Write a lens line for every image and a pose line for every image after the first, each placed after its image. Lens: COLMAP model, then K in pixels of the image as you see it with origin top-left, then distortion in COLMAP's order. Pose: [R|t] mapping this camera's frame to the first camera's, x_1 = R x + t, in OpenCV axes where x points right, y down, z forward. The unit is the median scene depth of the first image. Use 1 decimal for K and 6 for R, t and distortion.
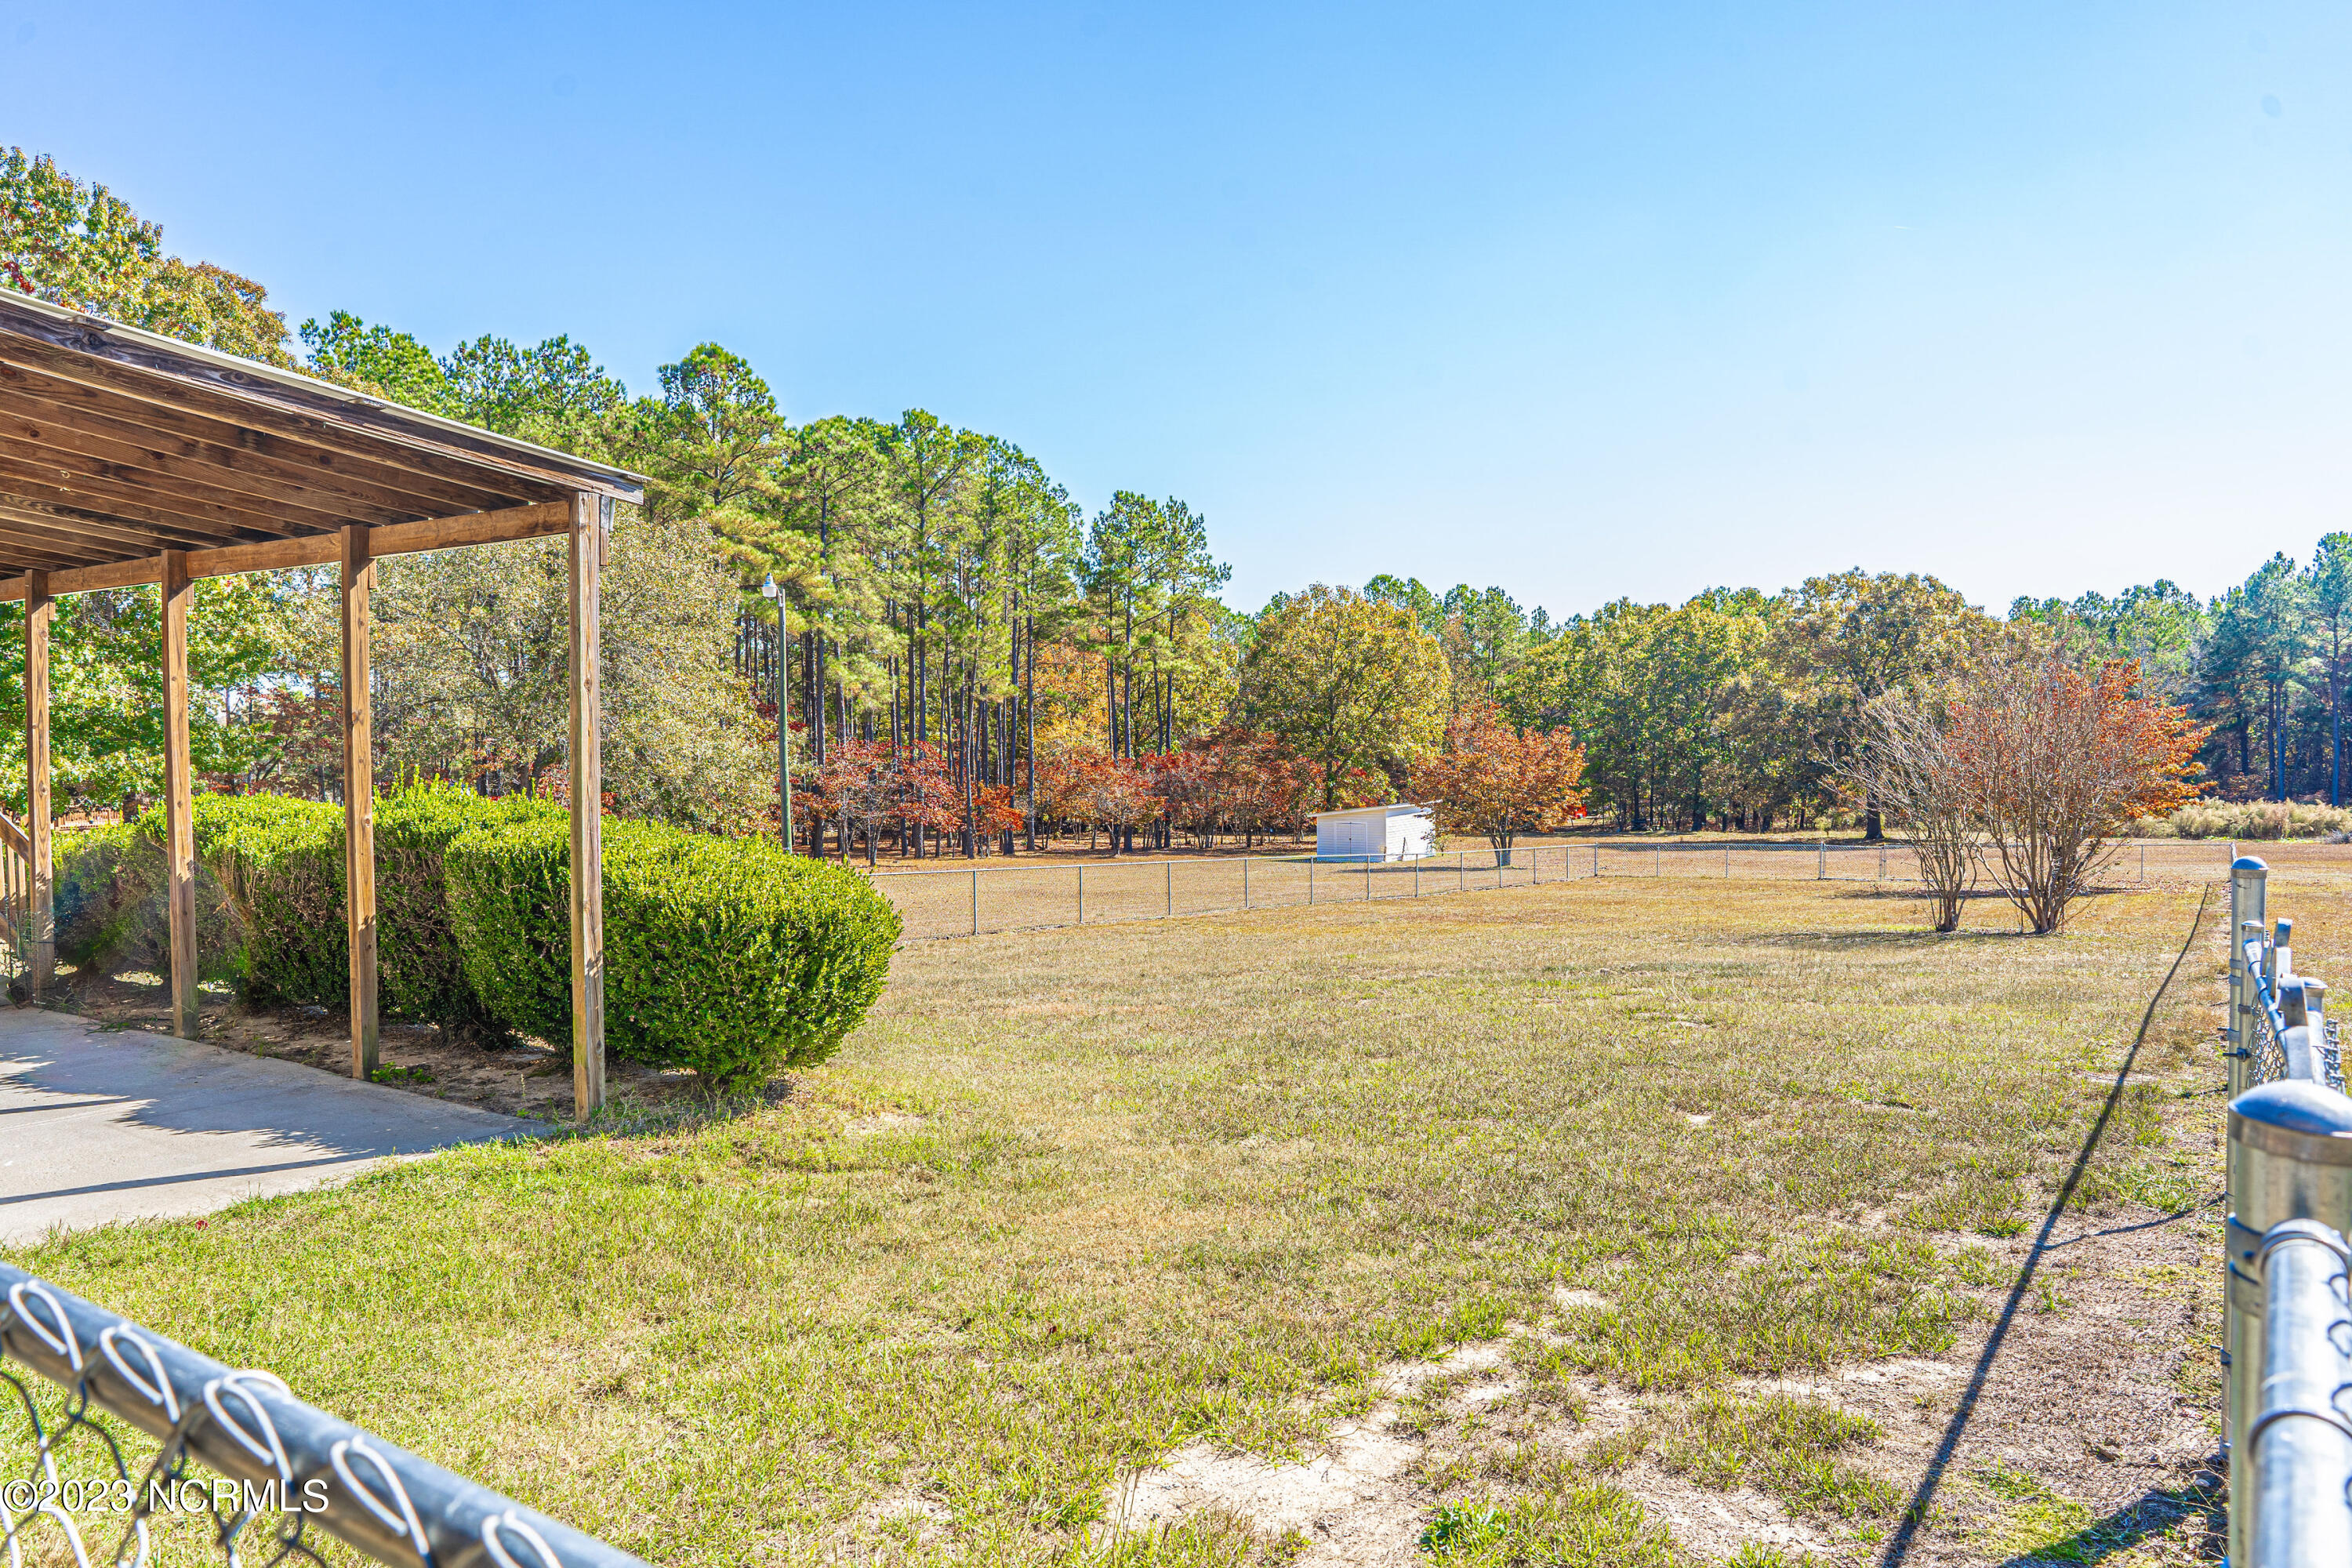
lens RADIAL K [[1585.6, 0, 1169.0], [0, 1585.6, 792.2], [0, 0, 1]] dist [0.000813, 0.001201]
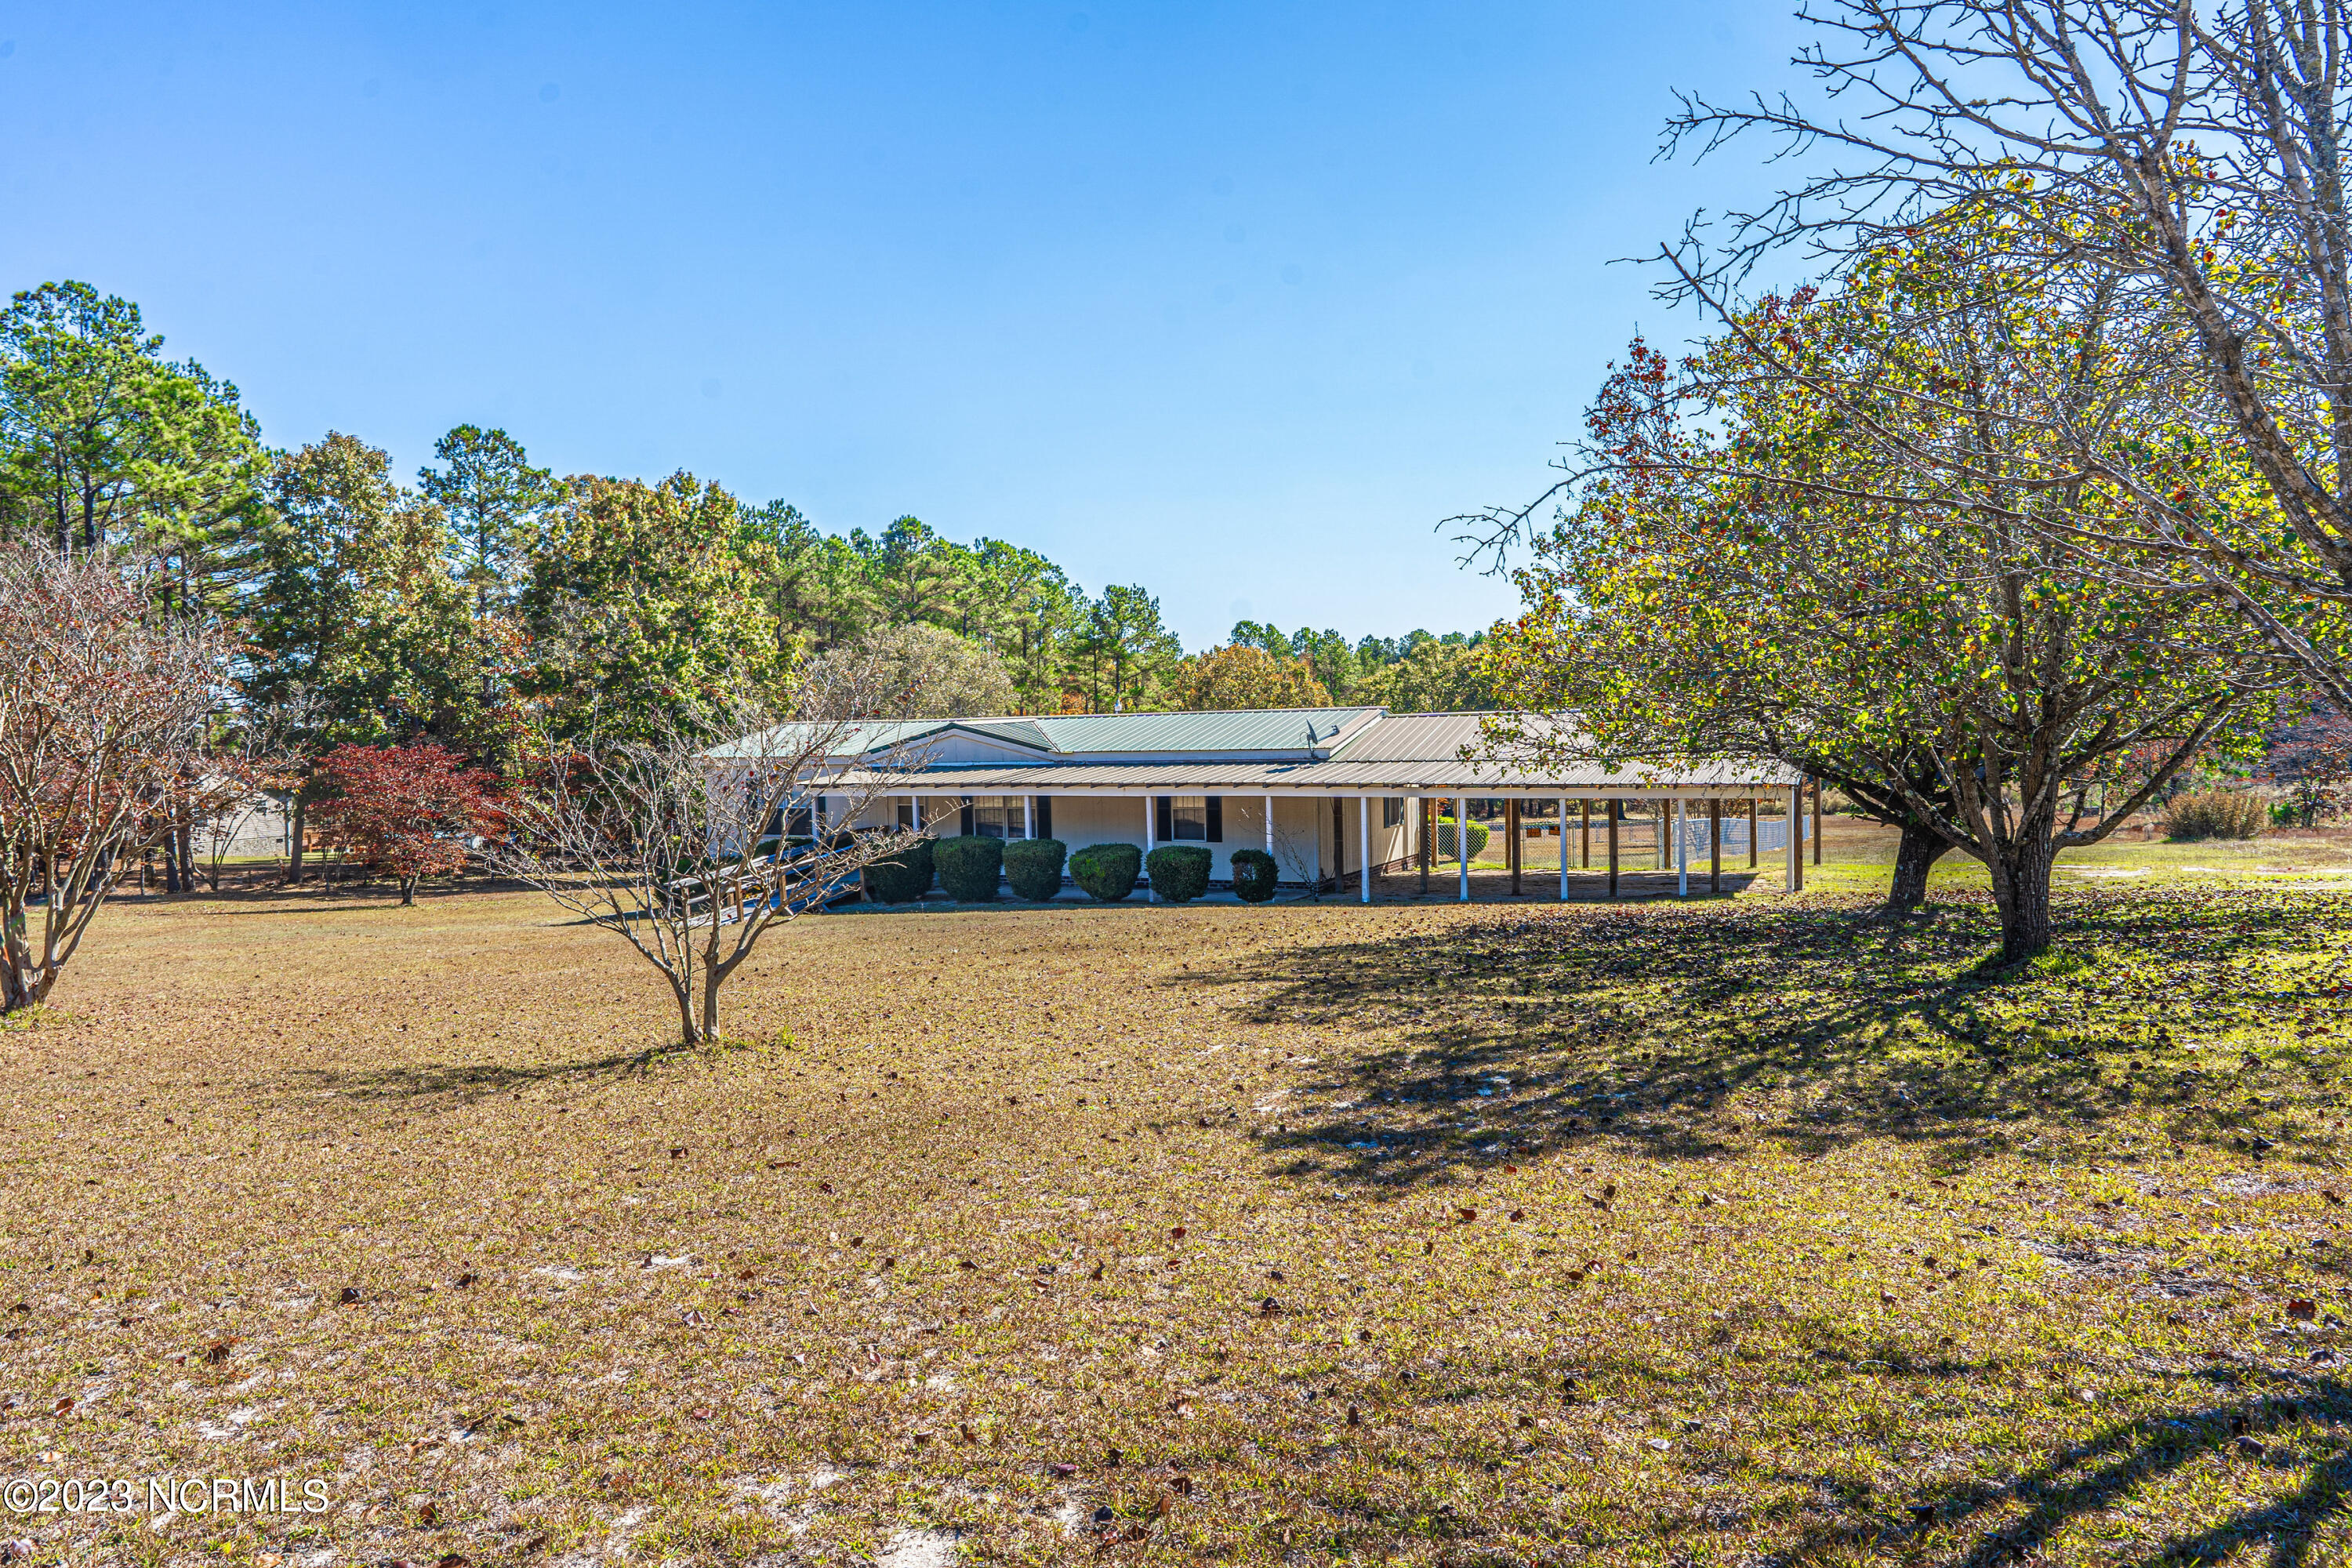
lens RADIAL K [[1585.6, 0, 1165.4], [0, 1585.6, 788.0], [0, 0, 1]] dist [0.000813, 0.001201]
pose [[0.990668, -0.015231, 0.135446, -0.161068], [0.015938, 0.999864, -0.004138, -0.001446], [-0.135364, 0.006258, 0.990776, -0.375575]]
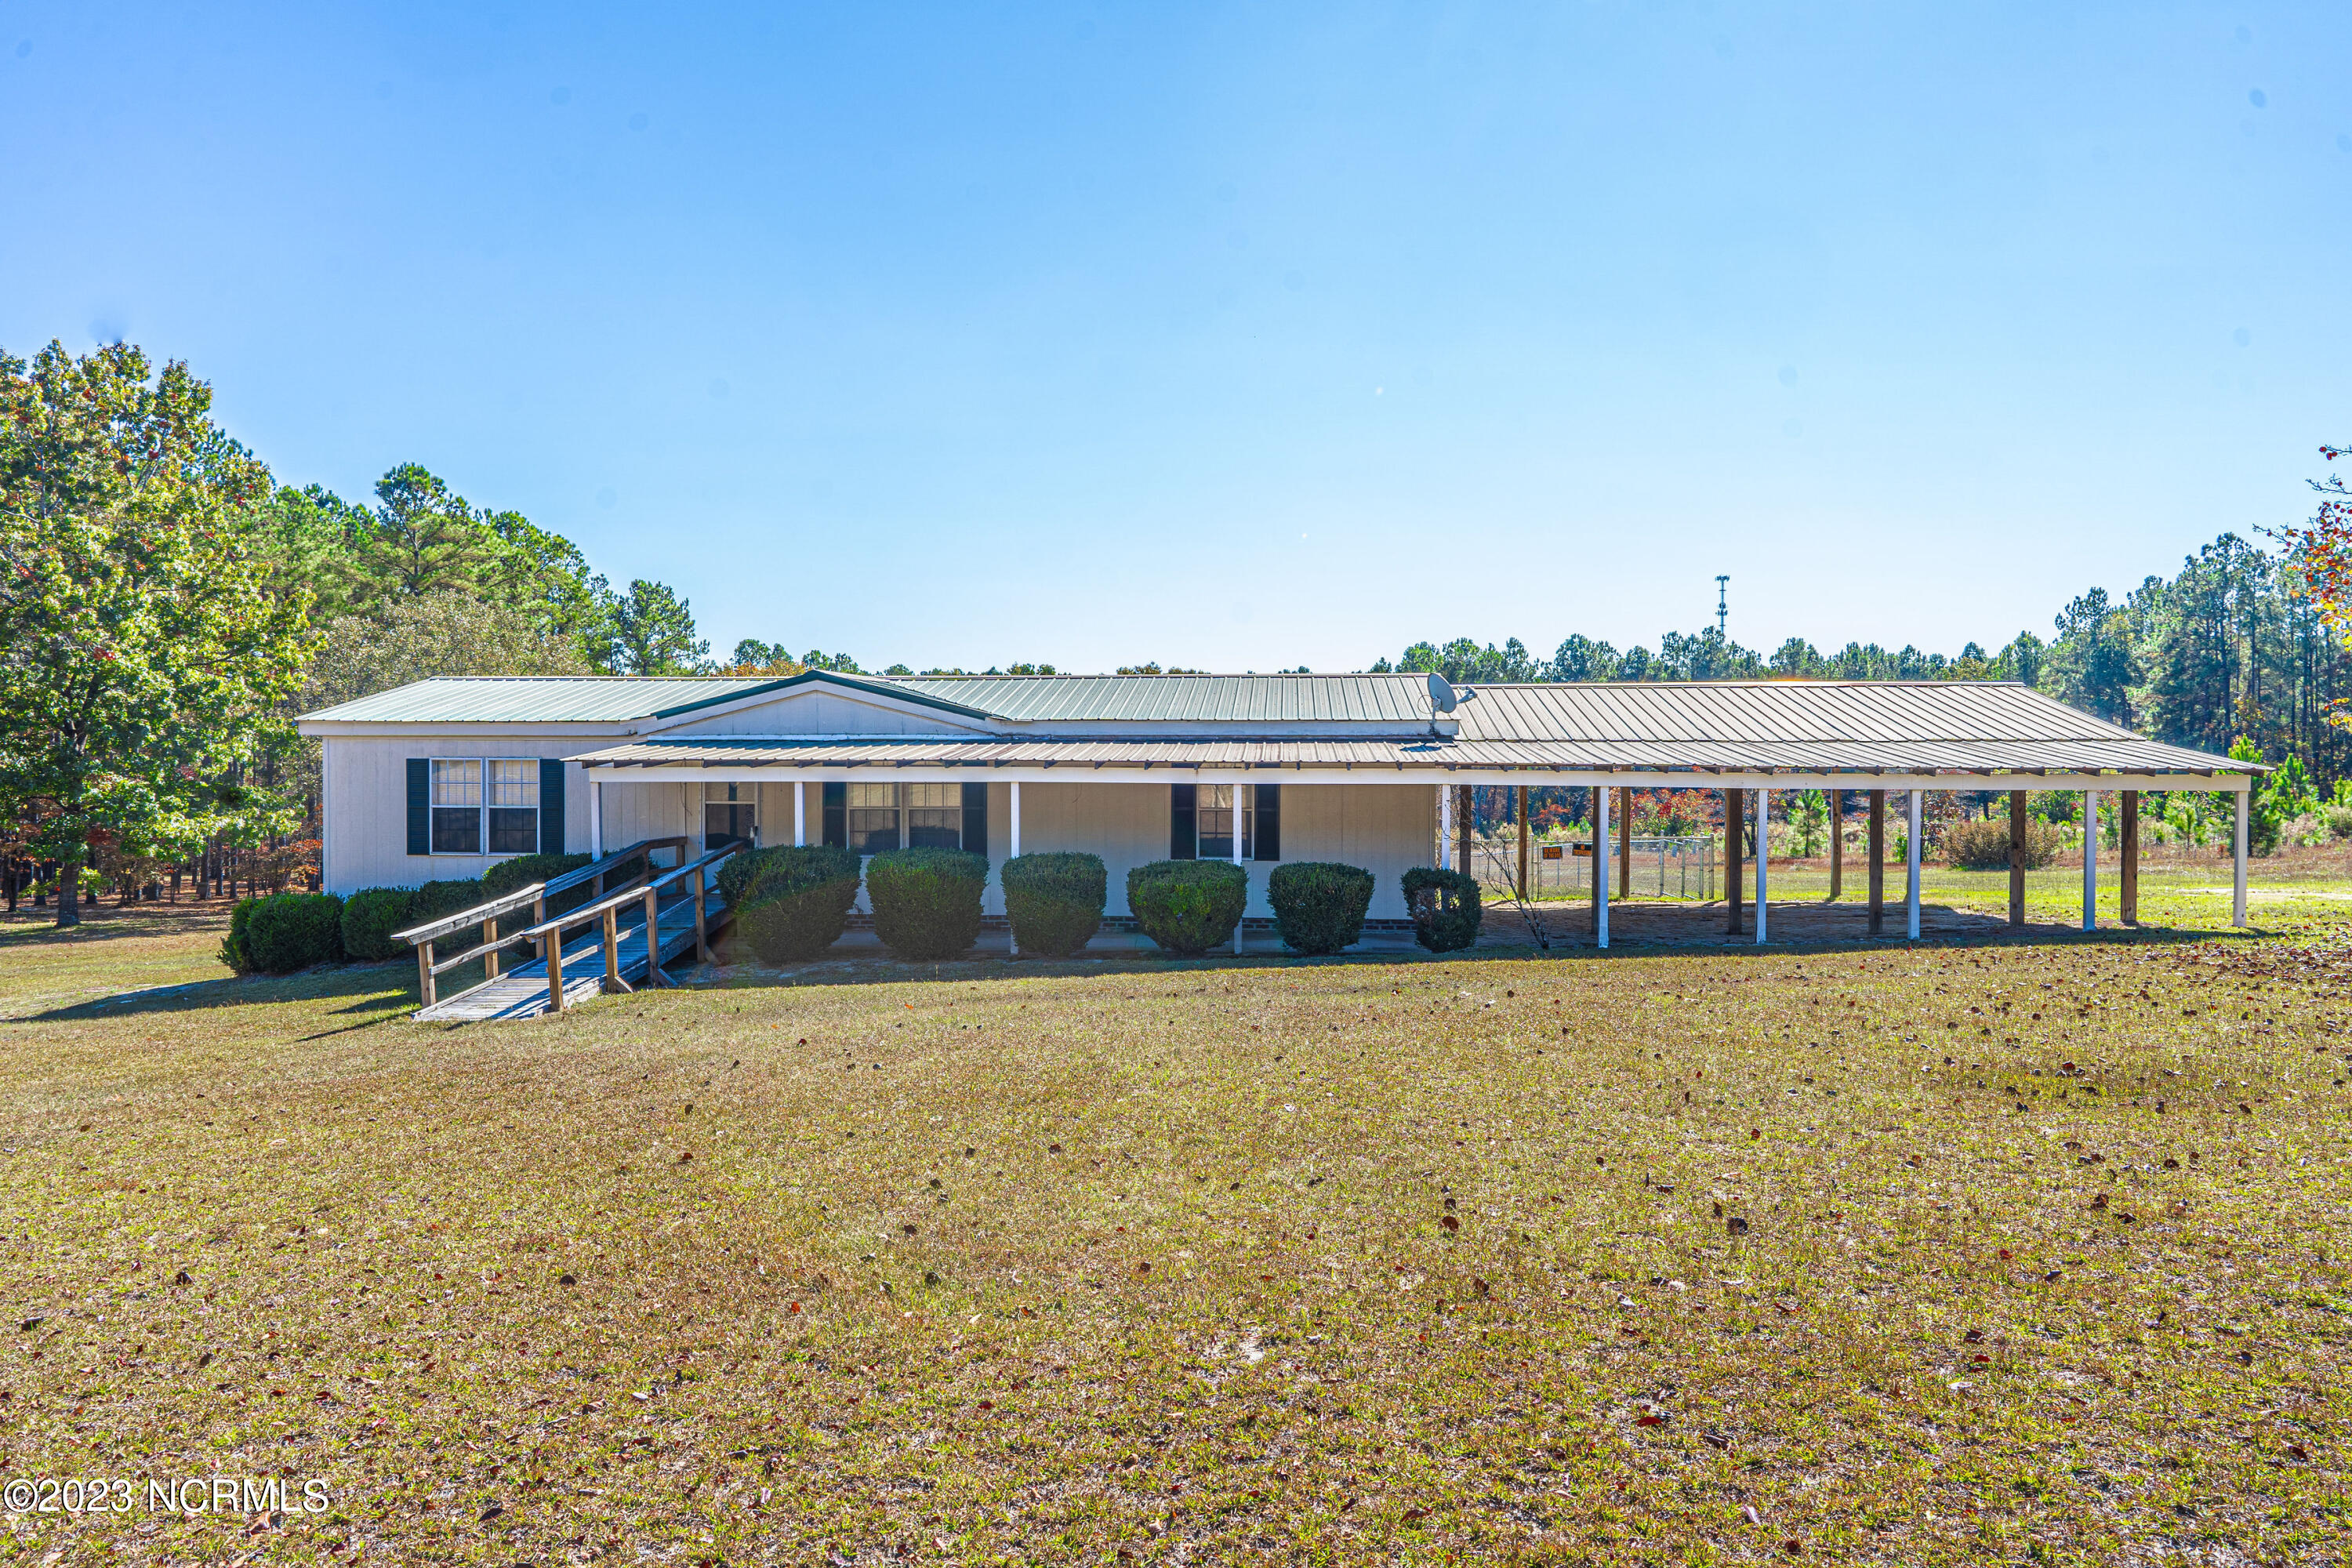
lens RADIAL K [[1585.6, 0, 1172.8], [0, 1585.6, 792.5], [0, 0, 1]] dist [0.000813, 0.001201]
pose [[0.881326, 0.004846, 0.472483, -0.220026], [0.007359, 0.999685, -0.023980, 0.004277], [-0.472451, 0.024611, 0.881014, -0.234632]]
